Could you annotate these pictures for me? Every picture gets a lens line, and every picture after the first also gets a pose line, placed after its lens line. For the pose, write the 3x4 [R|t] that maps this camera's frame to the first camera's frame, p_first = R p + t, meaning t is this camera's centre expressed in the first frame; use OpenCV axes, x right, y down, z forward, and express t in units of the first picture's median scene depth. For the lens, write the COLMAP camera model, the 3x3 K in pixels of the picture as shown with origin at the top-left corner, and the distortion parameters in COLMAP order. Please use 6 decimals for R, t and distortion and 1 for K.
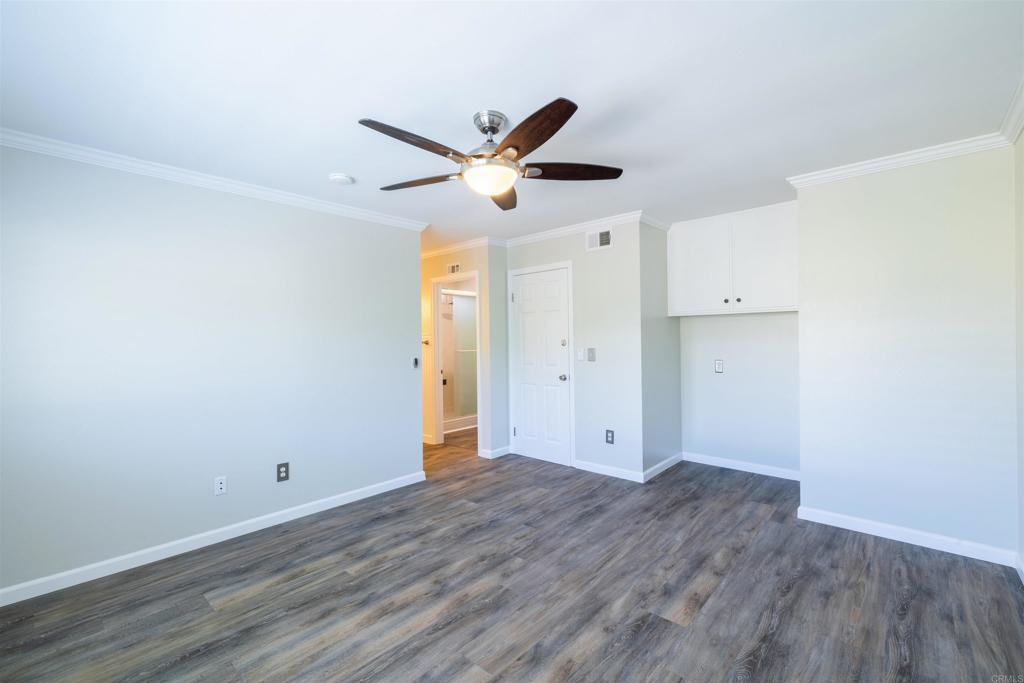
lens RADIAL K [[445.1, 0, 513.4], [0, 445.1, 341.4], [0, 0, 1]] dist [-0.002752, 0.000188]
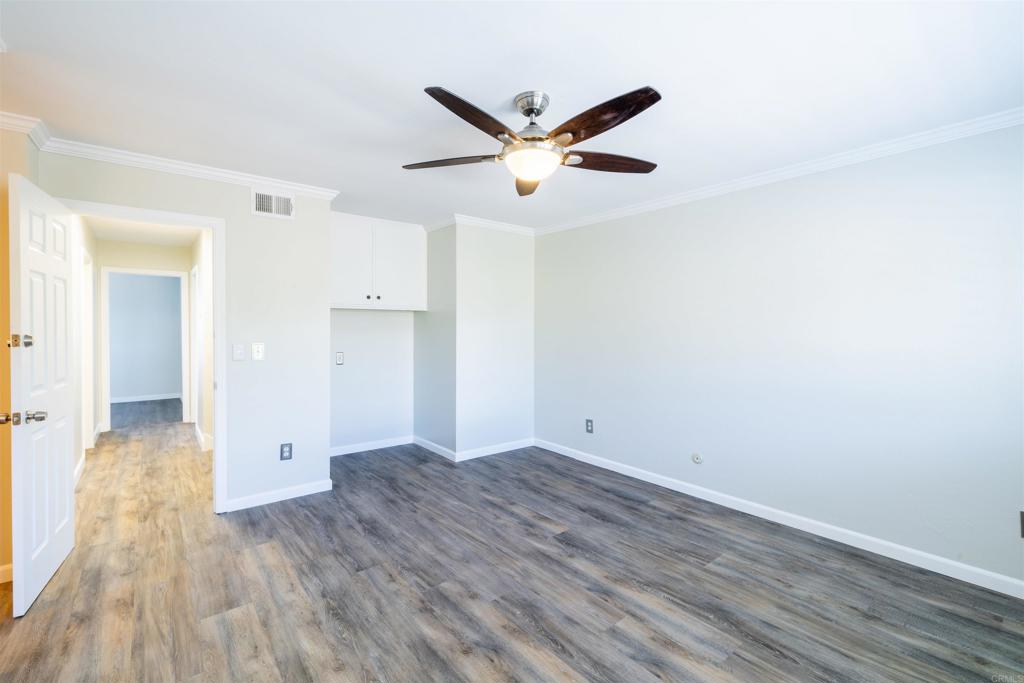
lens RADIAL K [[445.1, 0, 513.9], [0, 445.1, 335.0], [0, 0, 1]] dist [-0.002752, 0.000188]
pose [[0.147456, -0.002383, 0.989066, -0.787638], [0.005073, 0.999986, 0.001653, 0.003211], [-0.989056, 0.004774, 0.147466, 0.702833]]
